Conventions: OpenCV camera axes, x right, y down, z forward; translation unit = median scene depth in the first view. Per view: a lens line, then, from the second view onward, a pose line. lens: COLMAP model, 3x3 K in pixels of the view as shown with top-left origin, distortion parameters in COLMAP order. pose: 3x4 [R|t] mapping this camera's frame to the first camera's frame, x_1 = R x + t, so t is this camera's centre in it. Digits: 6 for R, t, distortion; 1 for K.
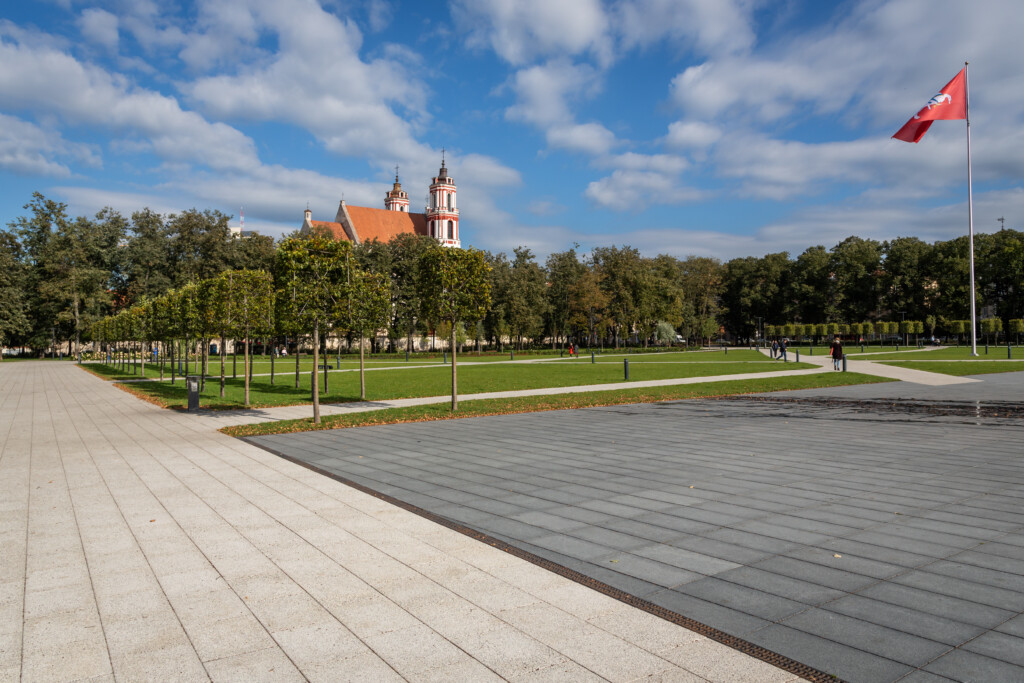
lens RADIAL K [[716.6, 0, 514.3], [0, 716.6, 339.8], [0, 0, 1]] dist [-0.017003, 0.003021]
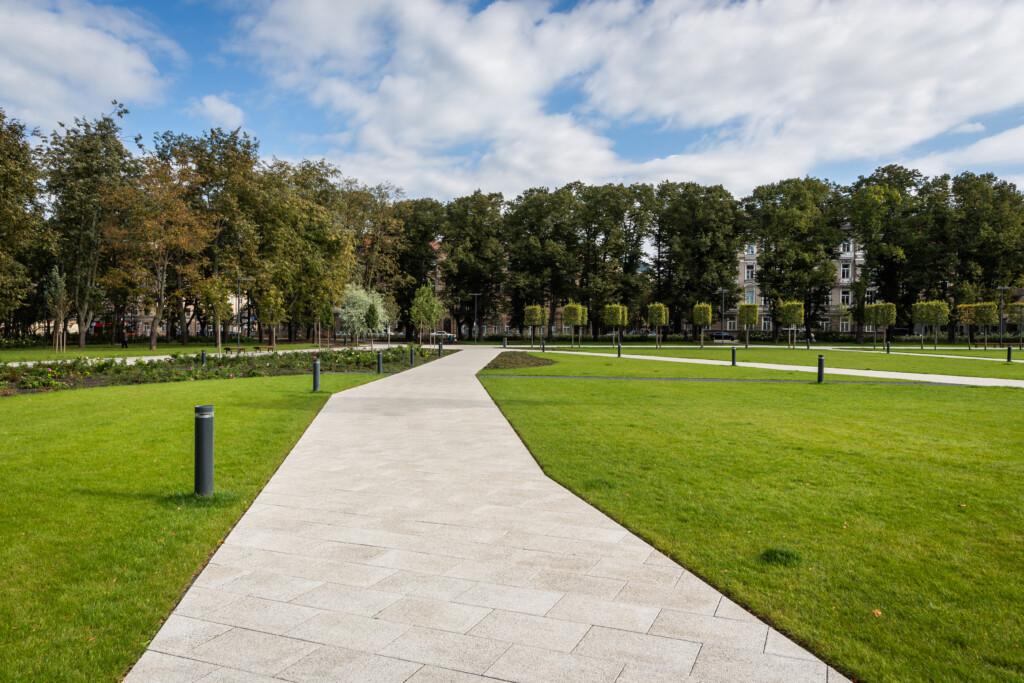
lens RADIAL K [[716.6, 0, 508.7], [0, 716.6, 338.6], [0, 0, 1]] dist [-0.017003, 0.003021]
pose [[0.809300, 0.007194, 0.587352, 0.024715], [-0.012450, 0.999910, 0.004908, 0.002105], [-0.587264, -0.011285, 0.809317, 0.515492]]
